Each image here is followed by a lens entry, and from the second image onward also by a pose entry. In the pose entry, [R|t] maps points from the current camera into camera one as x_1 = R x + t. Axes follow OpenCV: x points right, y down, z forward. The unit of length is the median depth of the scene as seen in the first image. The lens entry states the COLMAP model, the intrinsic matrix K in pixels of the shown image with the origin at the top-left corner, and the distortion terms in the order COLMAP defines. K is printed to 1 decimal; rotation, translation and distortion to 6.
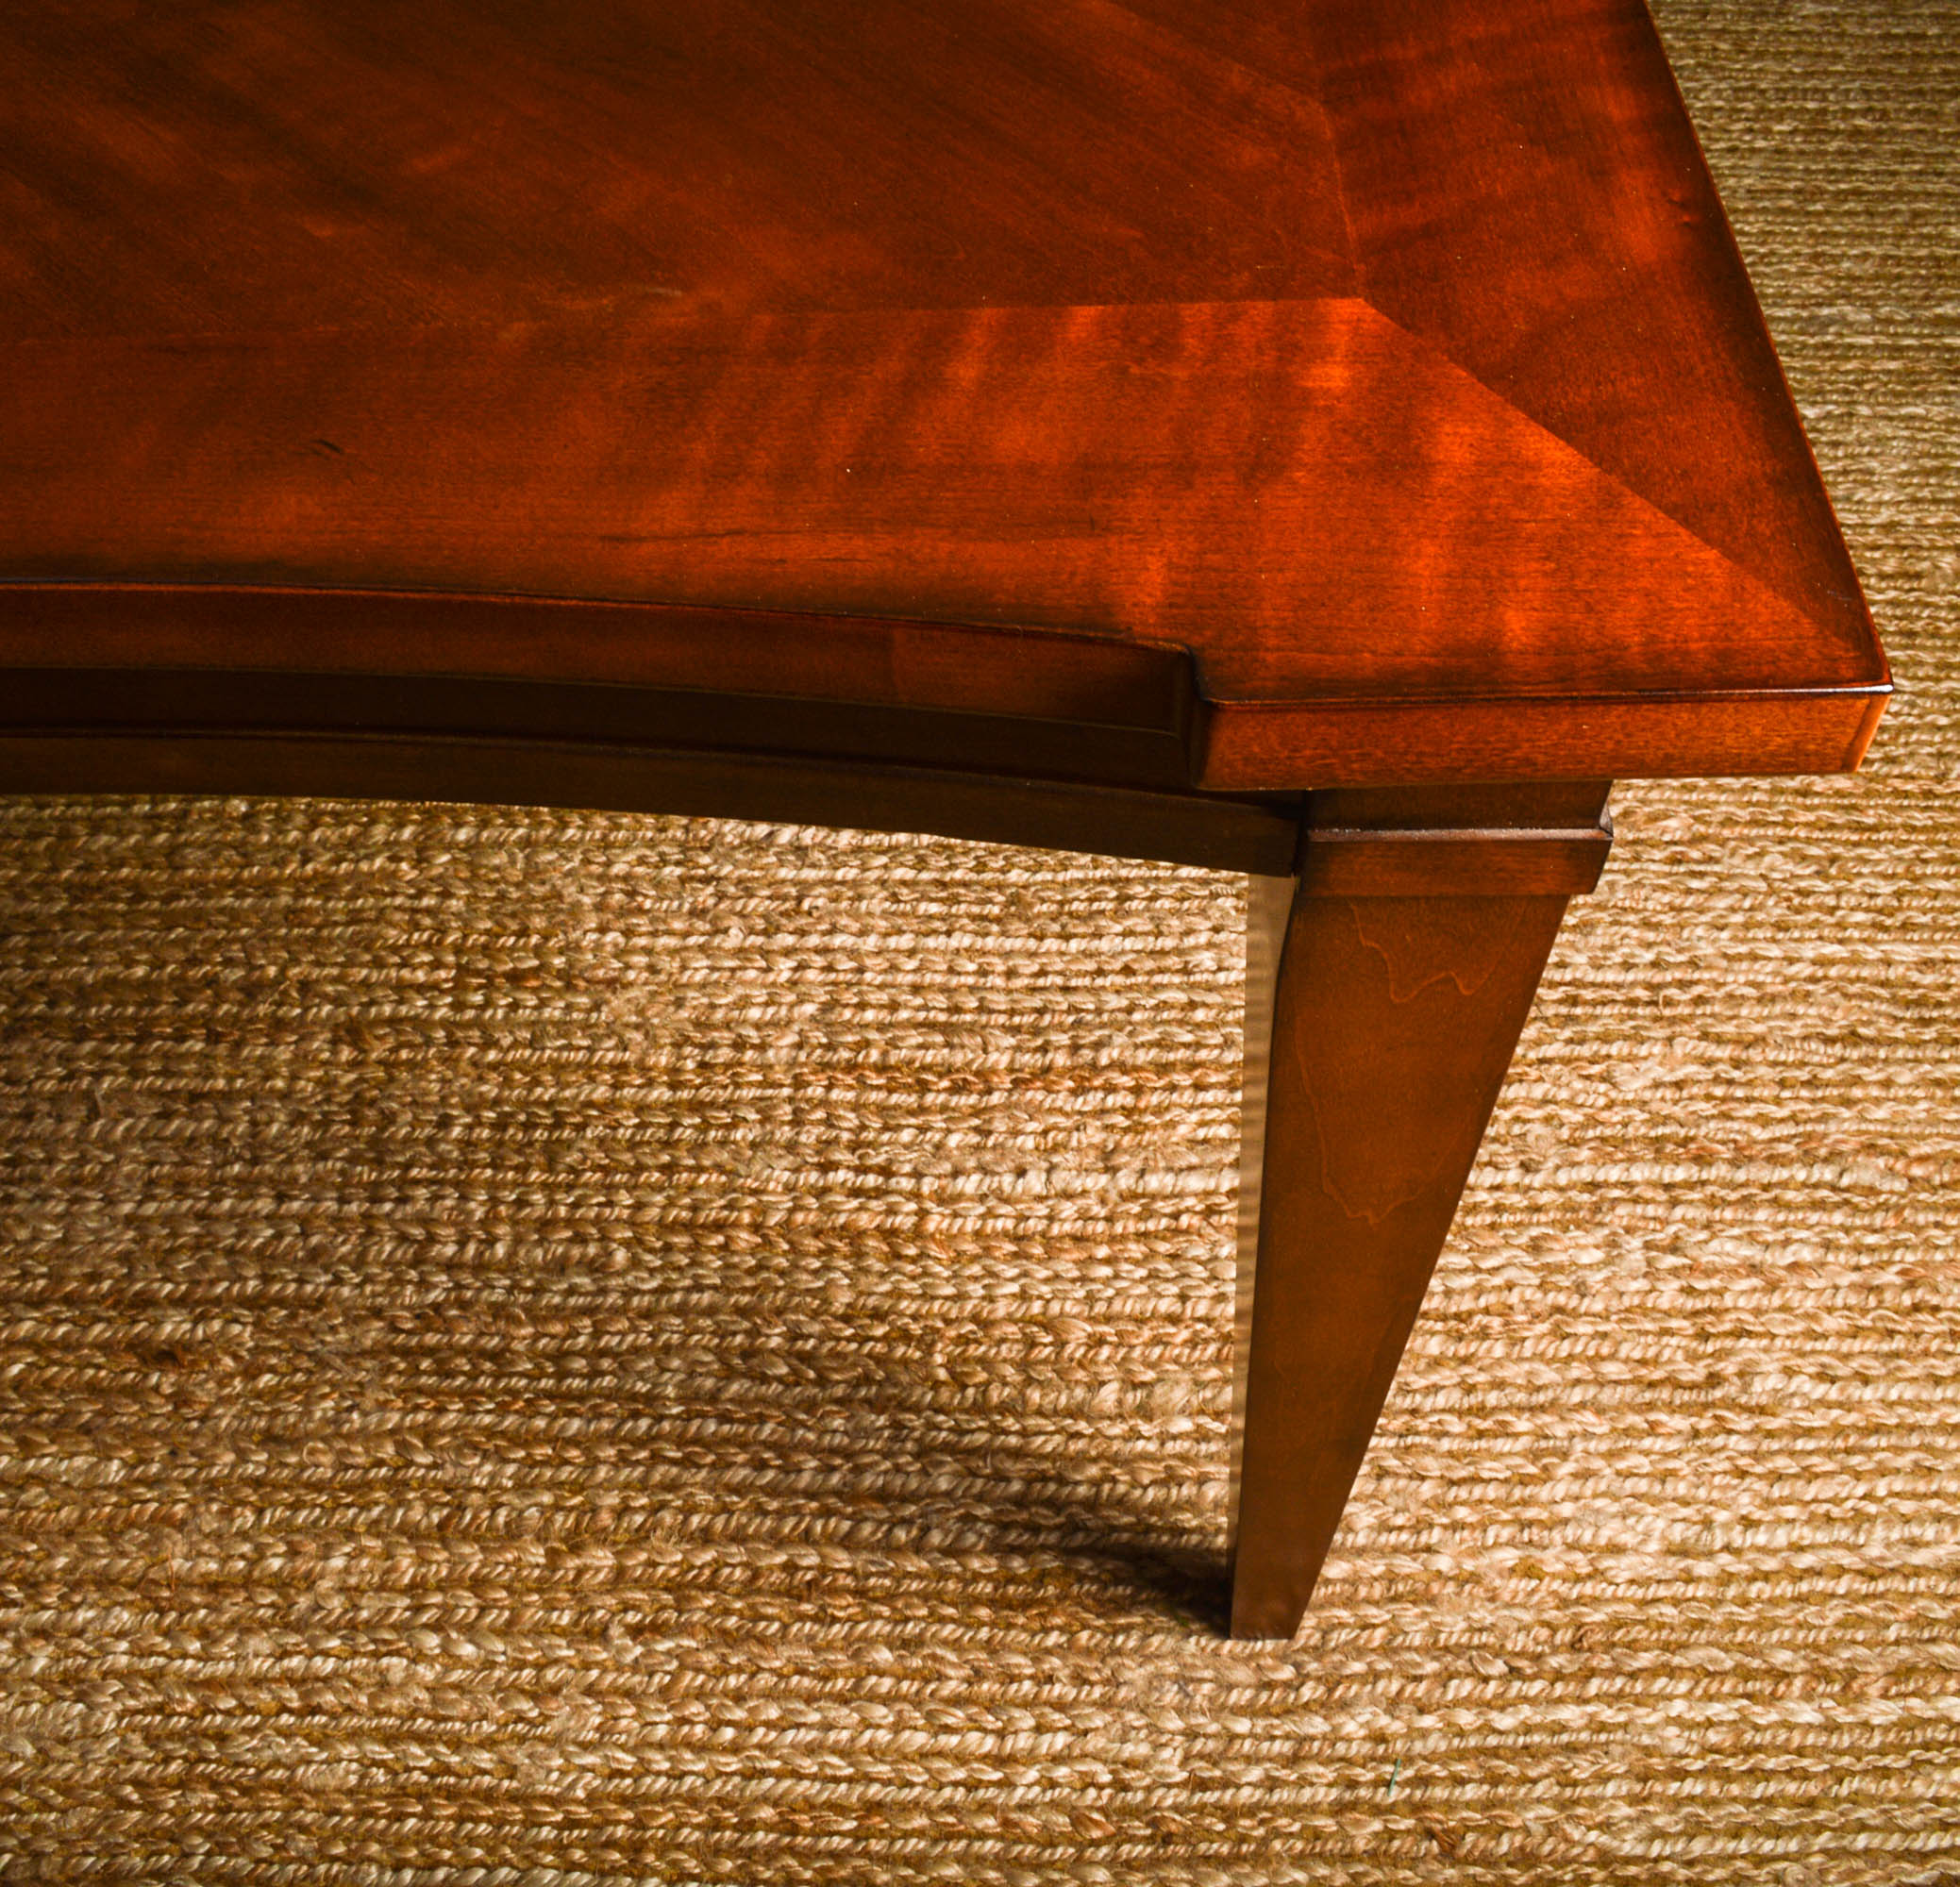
lens RADIAL K [[2222.5, 0, 946.3], [0, 2222.5, 941.6], [0, 0, 1]] dist [-0.085496, 0.000000]
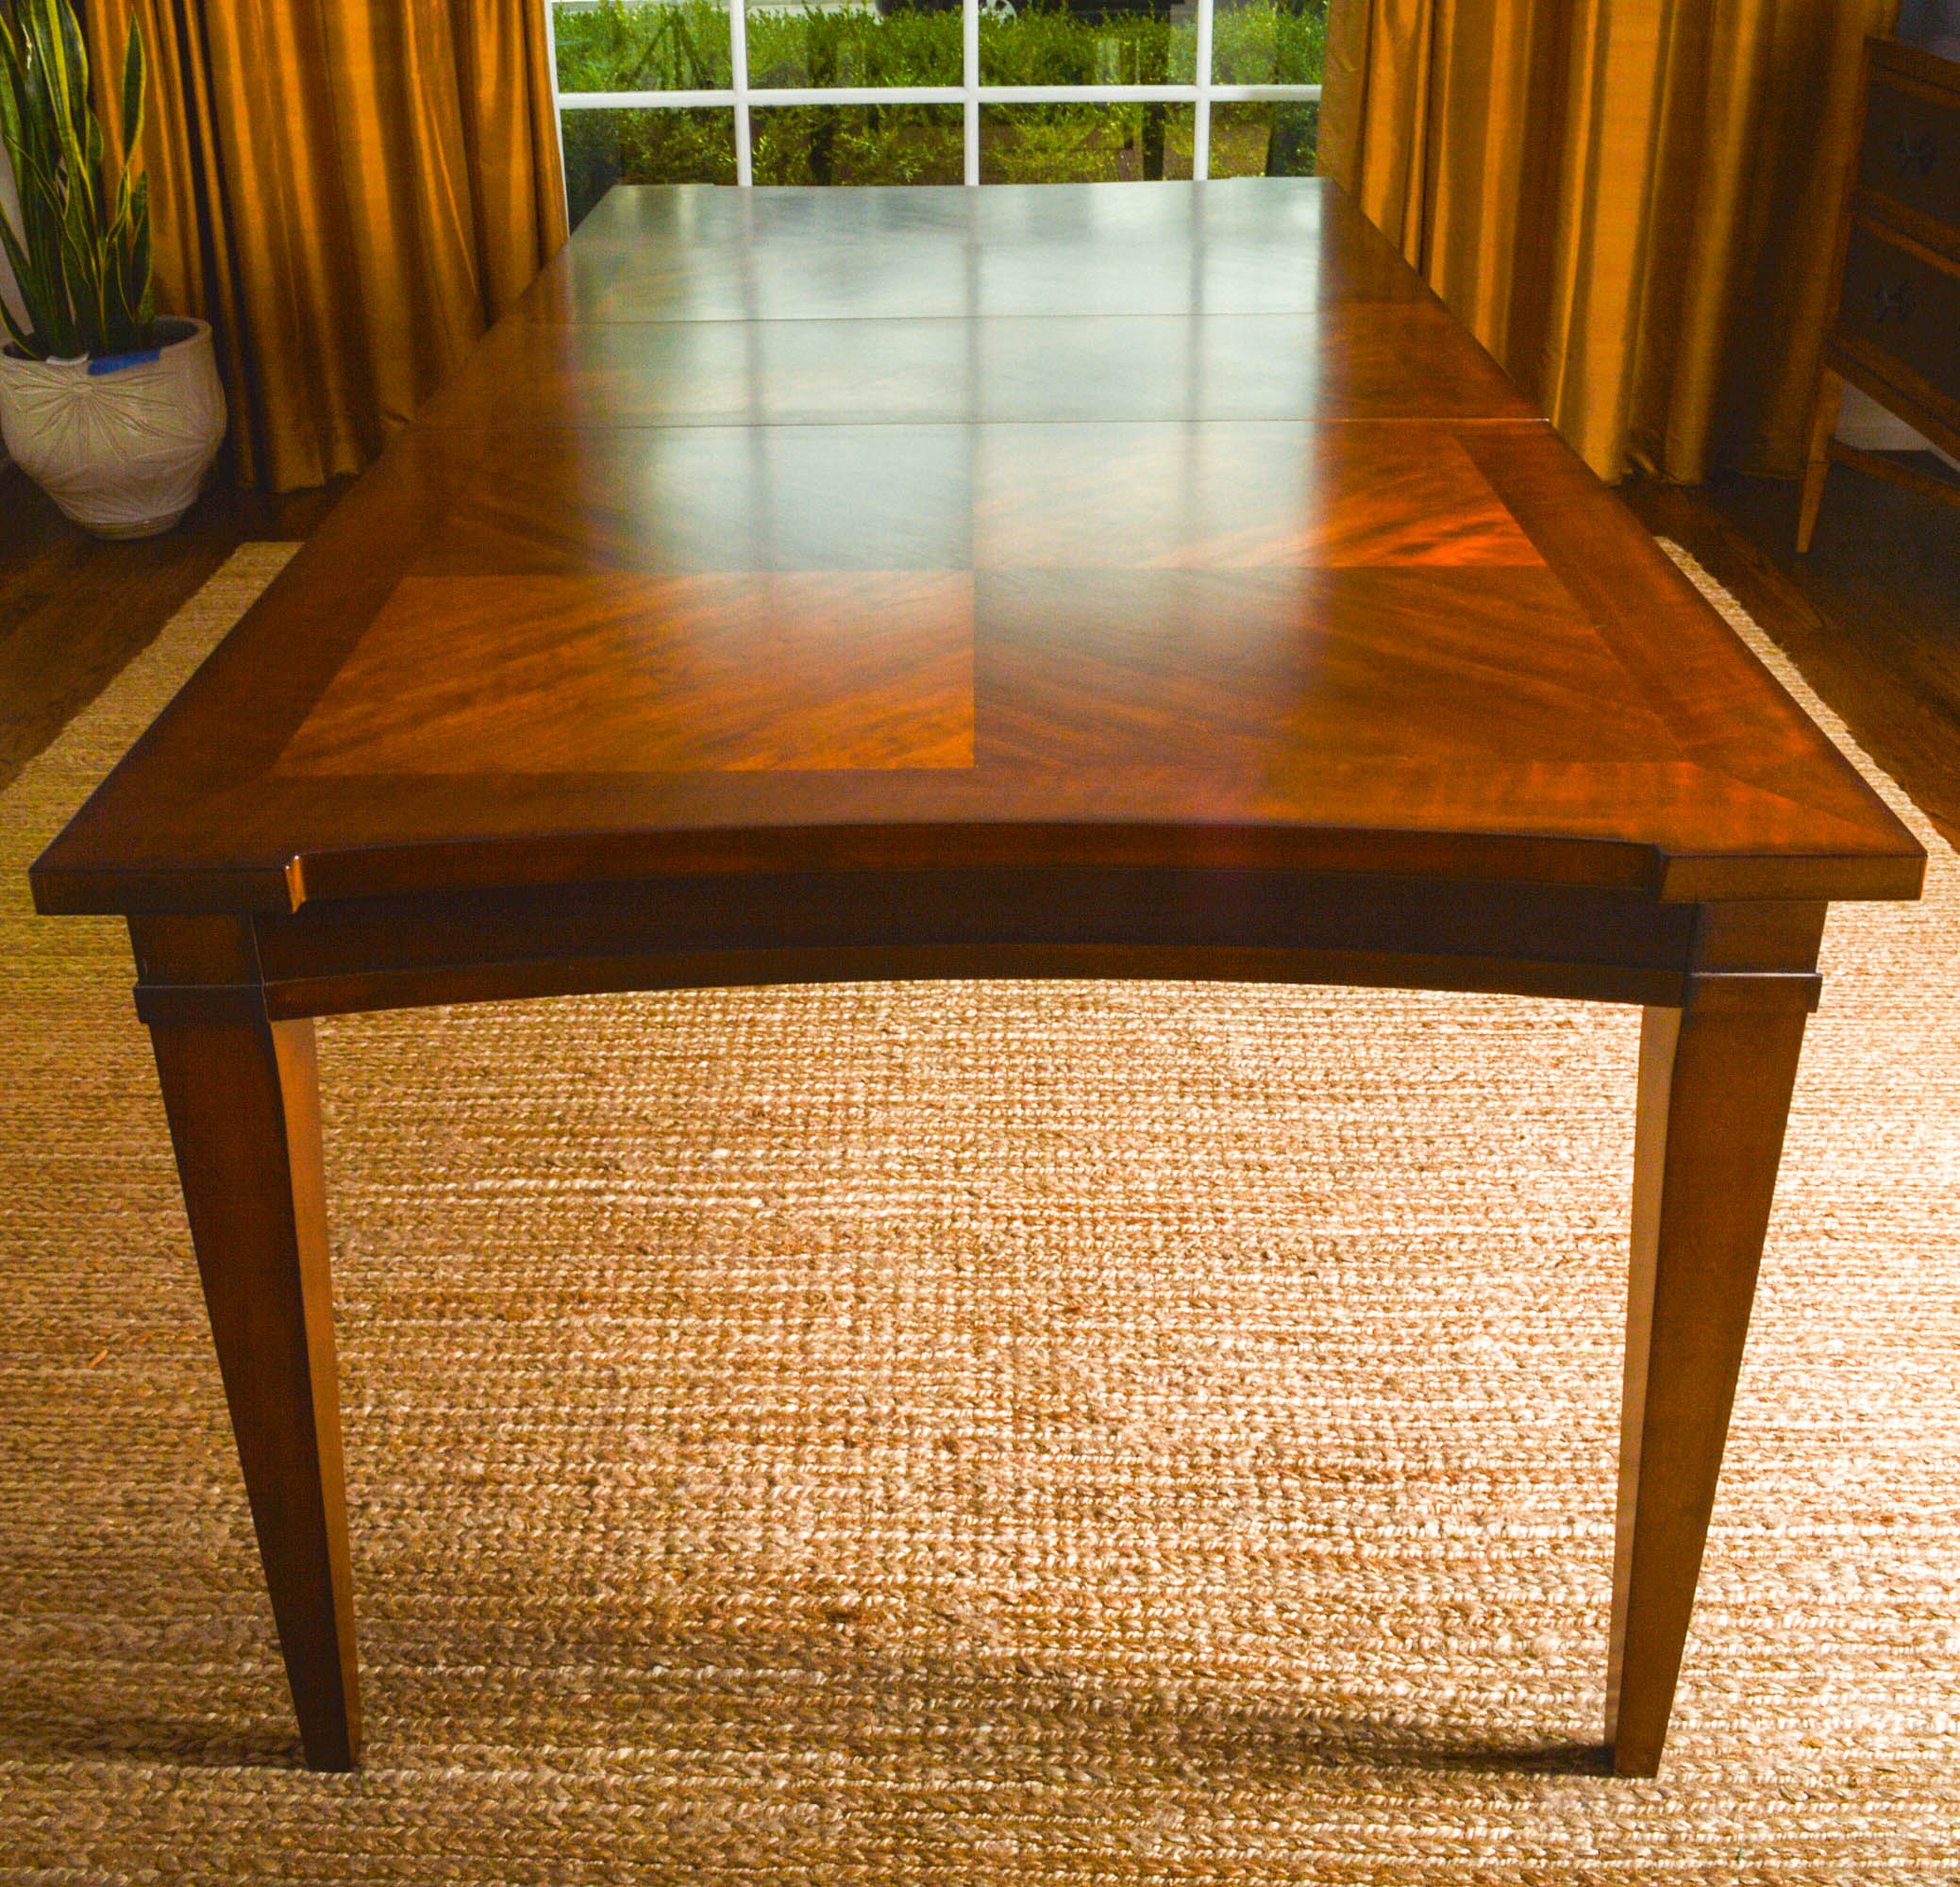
lens RADIAL K [[2222.5, 0, 969.6], [0, 2222.5, 940.7], [0, 0, 1]] dist [-0.085496, 0.000000]
pose [[0.999582, 0.015067, -0.024676, -0.243647], [-0.024829, 0.884621, -0.465649, 0.464920], [0.014813, 0.466067, 0.884625, -0.481901]]
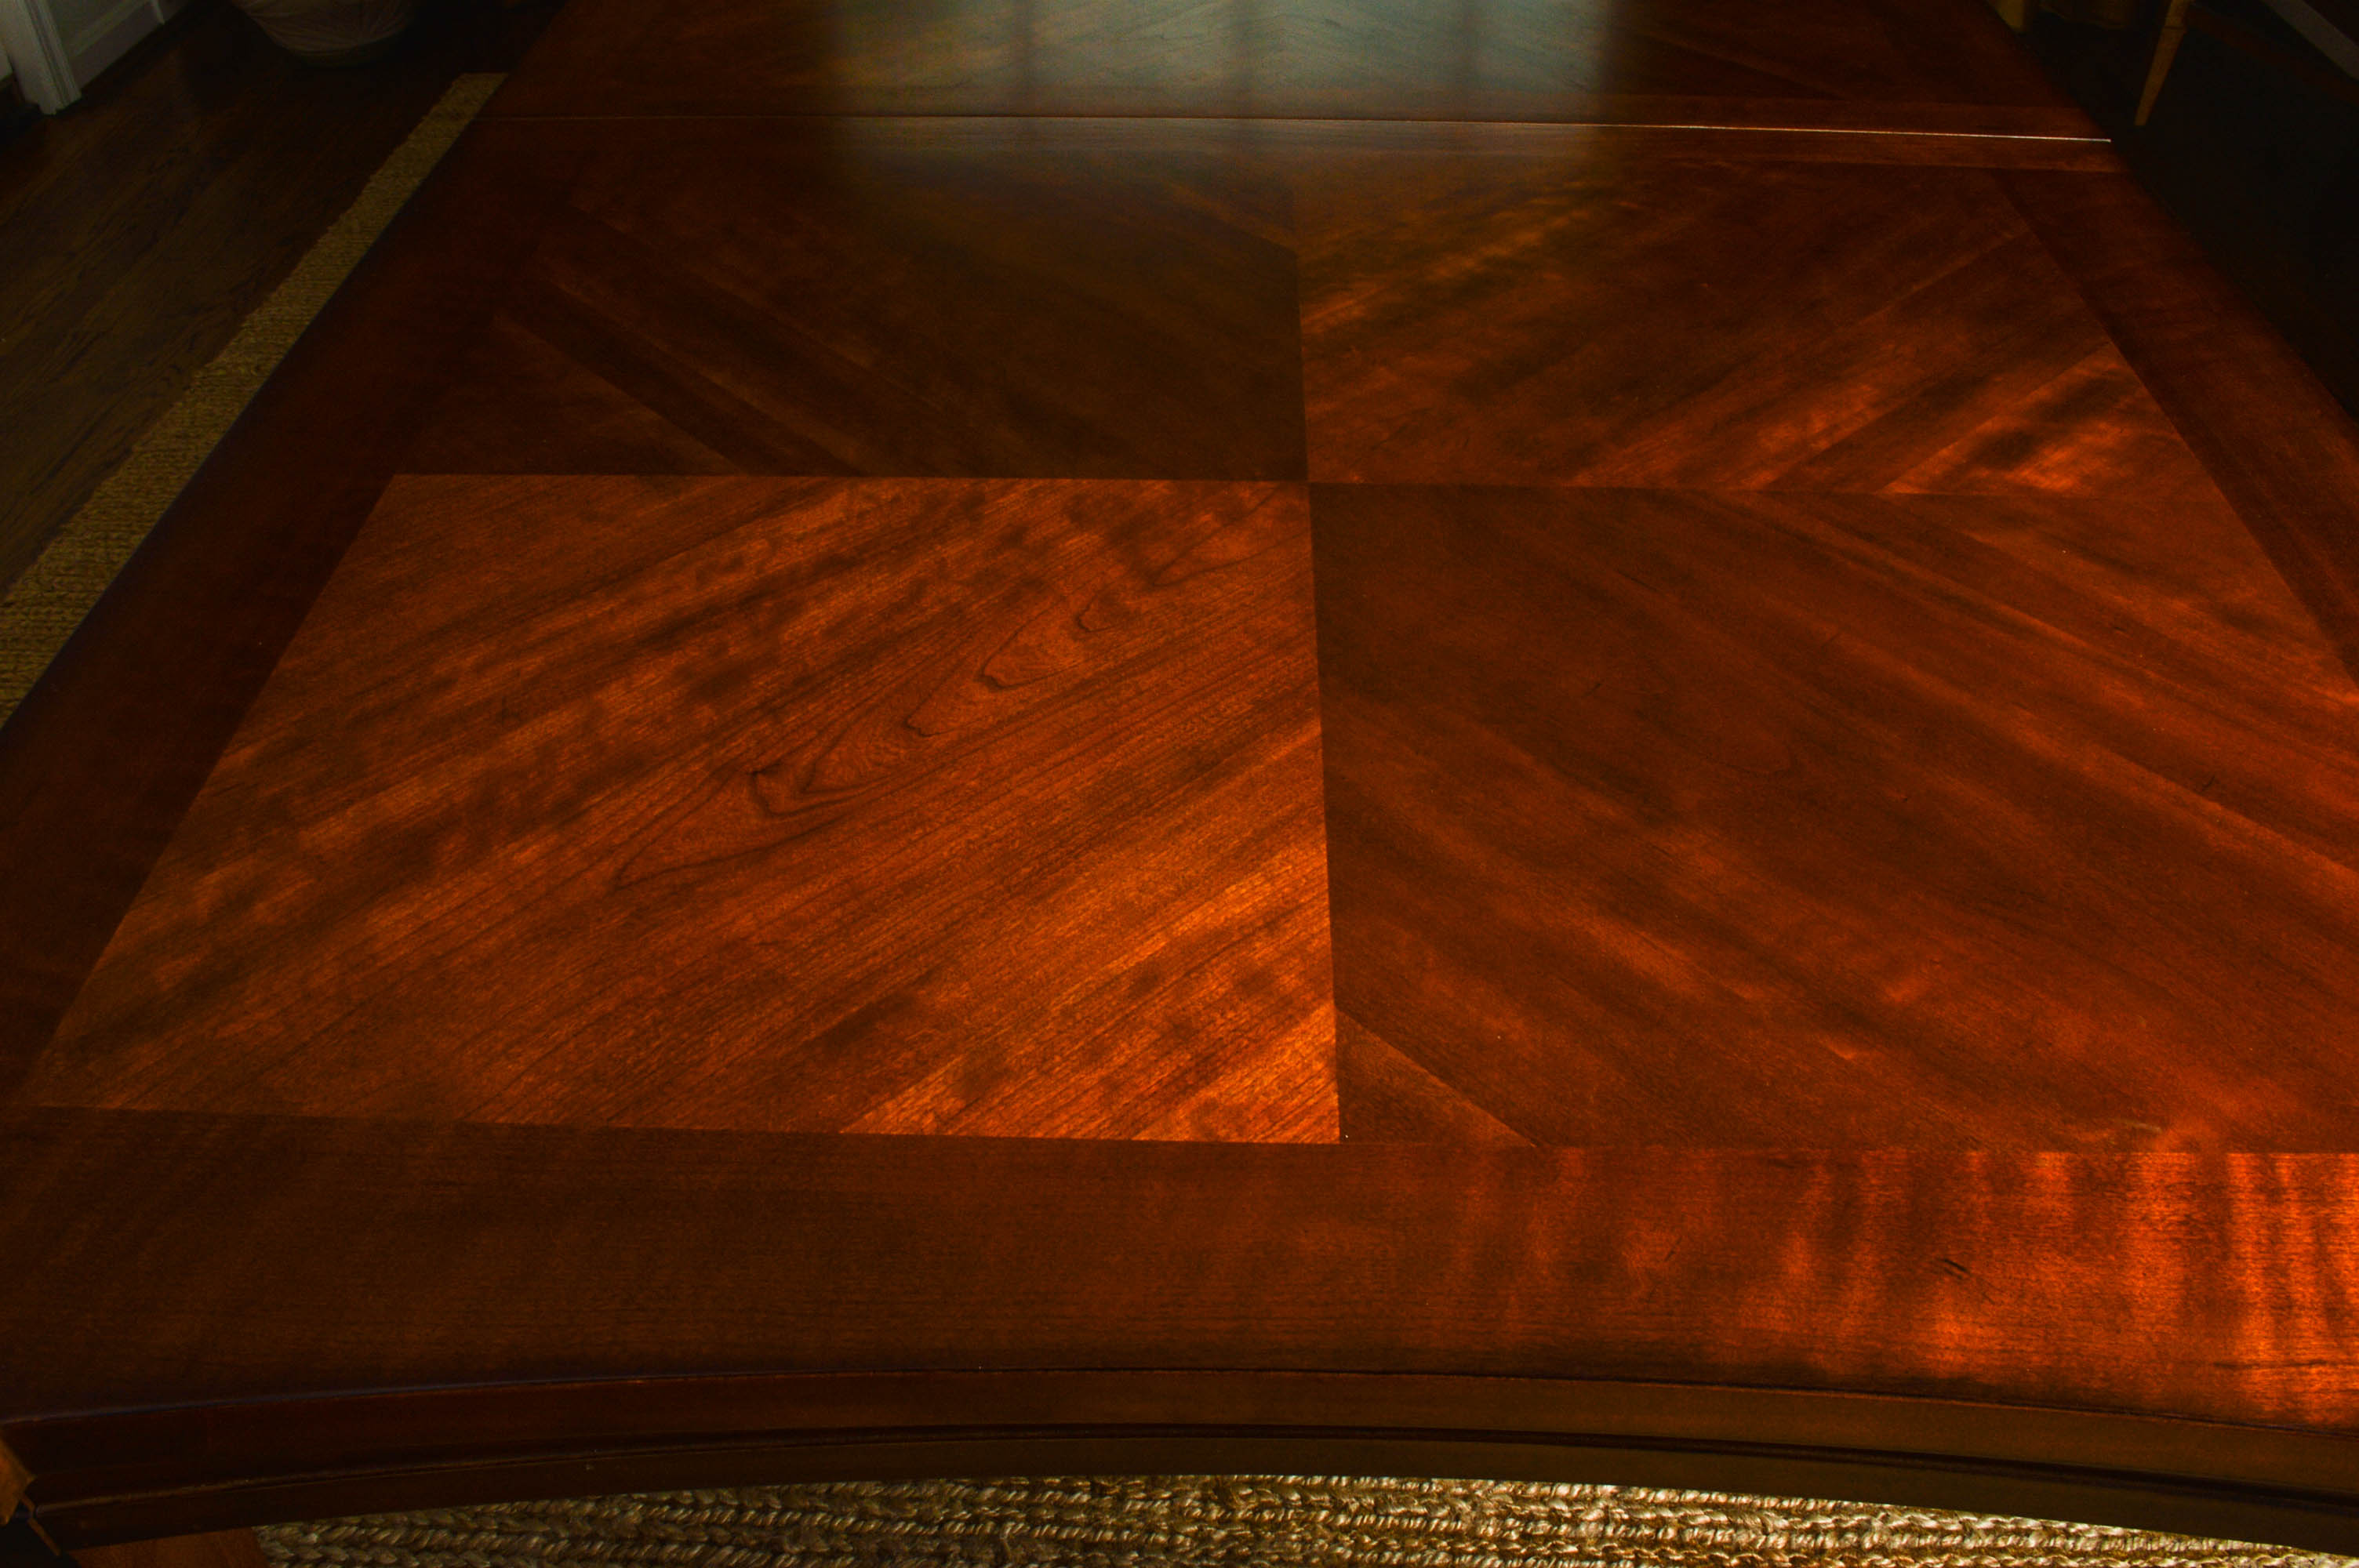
lens RADIAL K [[1860.7, 0, 1186.5], [0, 1860.7, 788.0], [0, 0, 1]] dist [-0.075550, -0.002713]
pose [[0.998687, 0.042914, -0.027983, -0.299925], [-0.048360, 0.969954, -0.238435, -0.094635], [0.016910, 0.239475, 0.970755, -0.033082]]
